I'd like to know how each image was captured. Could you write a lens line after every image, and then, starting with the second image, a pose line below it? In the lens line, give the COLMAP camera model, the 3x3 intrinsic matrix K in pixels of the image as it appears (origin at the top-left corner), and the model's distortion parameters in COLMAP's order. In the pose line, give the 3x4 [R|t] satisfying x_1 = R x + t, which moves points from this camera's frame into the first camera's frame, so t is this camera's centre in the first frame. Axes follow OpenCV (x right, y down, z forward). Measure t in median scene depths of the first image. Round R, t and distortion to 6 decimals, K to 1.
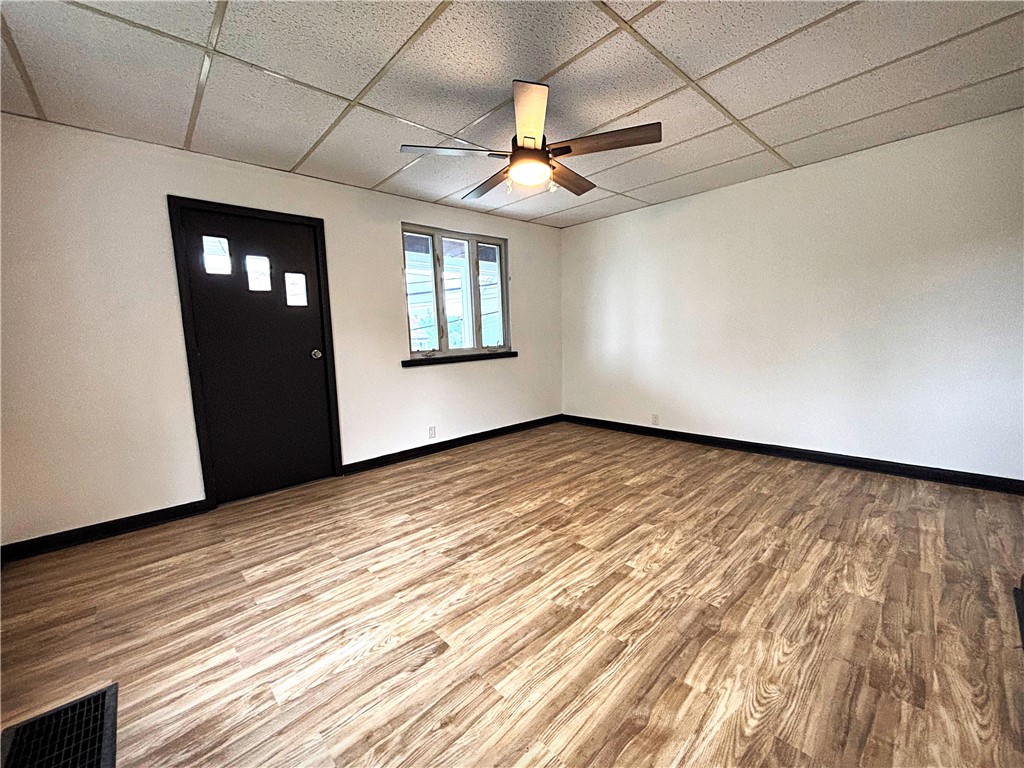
lens RADIAL K [[413.8, 0, 516.3], [0, 413.8, 377.5], [0, 0, 1]] dist [0.001223, 0.000848]
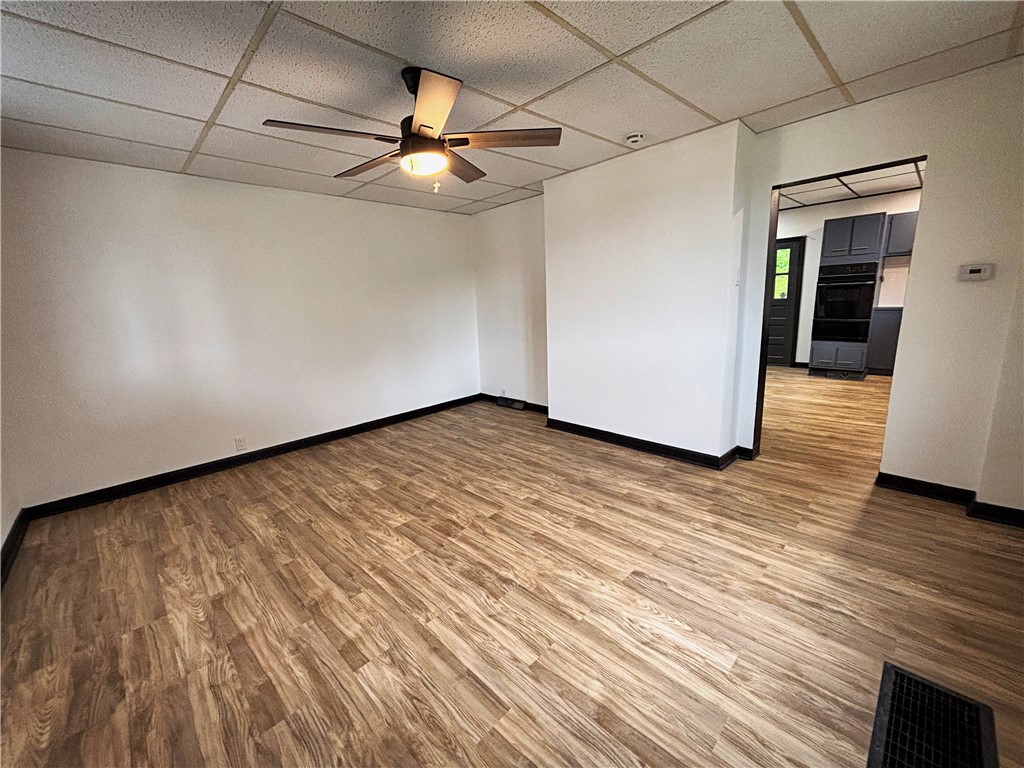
lens RADIAL K [[413.8, 0, 511.5], [0, 413.8, 386.0], [0, 0, 1]] dist [0.001223, 0.000848]
pose [[-0.017409, -0.172482, 0.984859, -0.944123], [0.154323, 0.972741, 0.173088, -0.143837], [-0.987867, 0.155000, 0.009684, 0.898992]]
